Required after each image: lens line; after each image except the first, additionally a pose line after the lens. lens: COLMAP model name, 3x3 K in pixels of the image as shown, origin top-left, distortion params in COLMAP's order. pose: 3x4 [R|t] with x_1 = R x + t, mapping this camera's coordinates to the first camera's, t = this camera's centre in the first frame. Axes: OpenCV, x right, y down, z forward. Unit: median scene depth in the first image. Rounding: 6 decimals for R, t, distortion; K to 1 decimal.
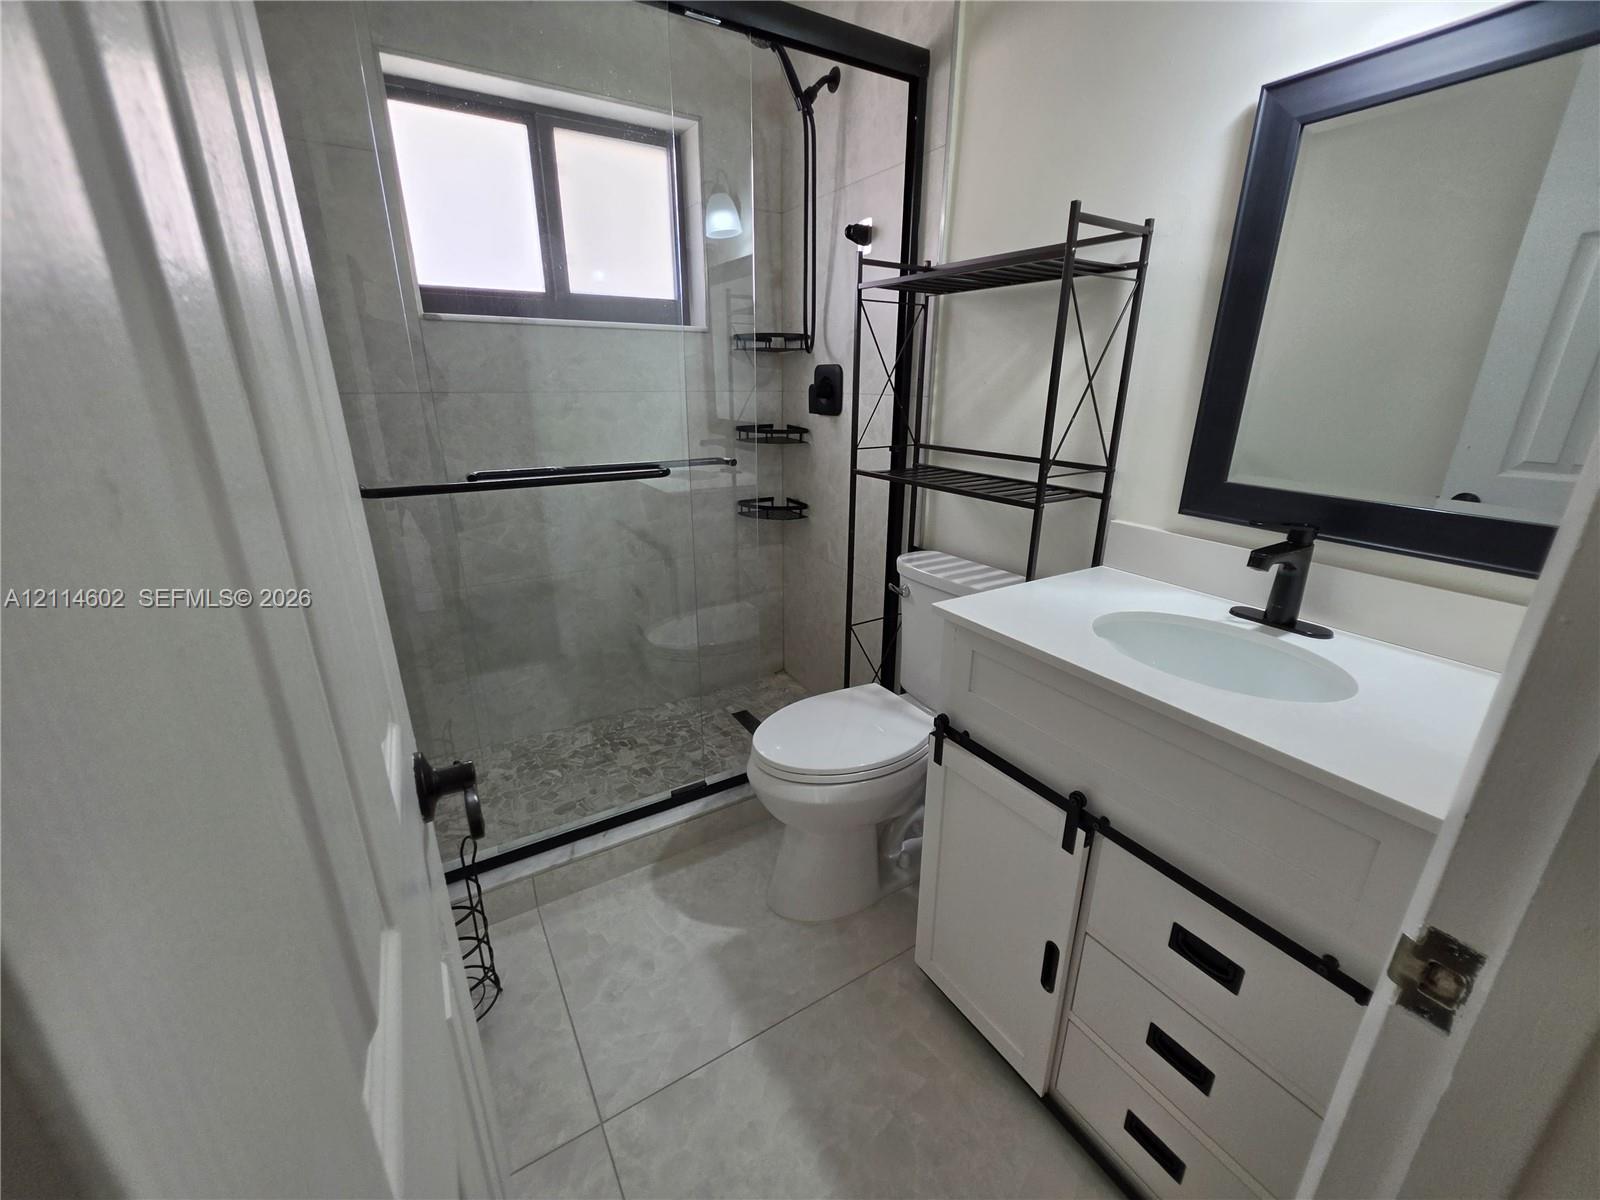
lens RADIAL K [[644.5, 0, 803.1], [0, 644.5, 599.5], [0, 0, 1]] dist [-0.001617, 0.000279]
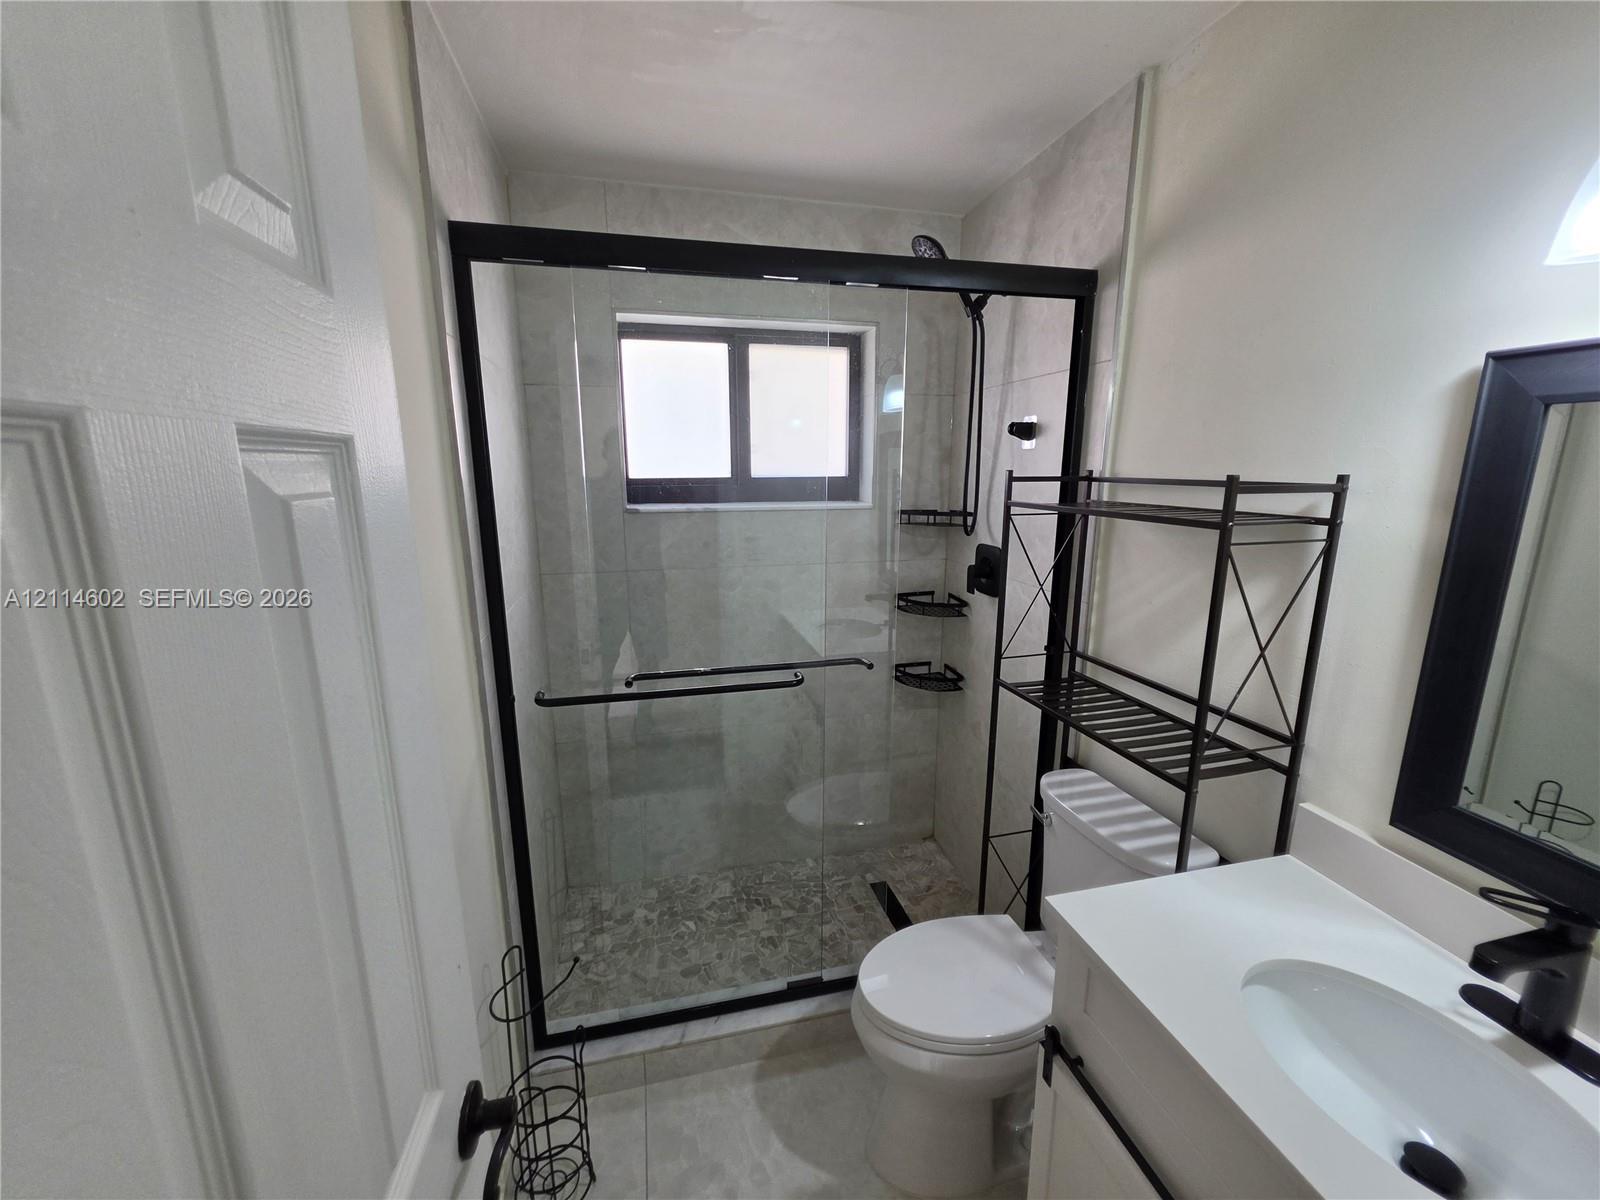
lens RADIAL K [[644.5, 0, 800.8], [0, 644.5, 601.0], [0, 0, 1]] dist [-0.001617, 0.000279]
pose [[0.951150, 0.057157, -0.303391, 0.084338], [-0.093801, 0.989758, -0.107608, -0.184210], [0.294133, 0.130810, 0.946771, -0.001789]]
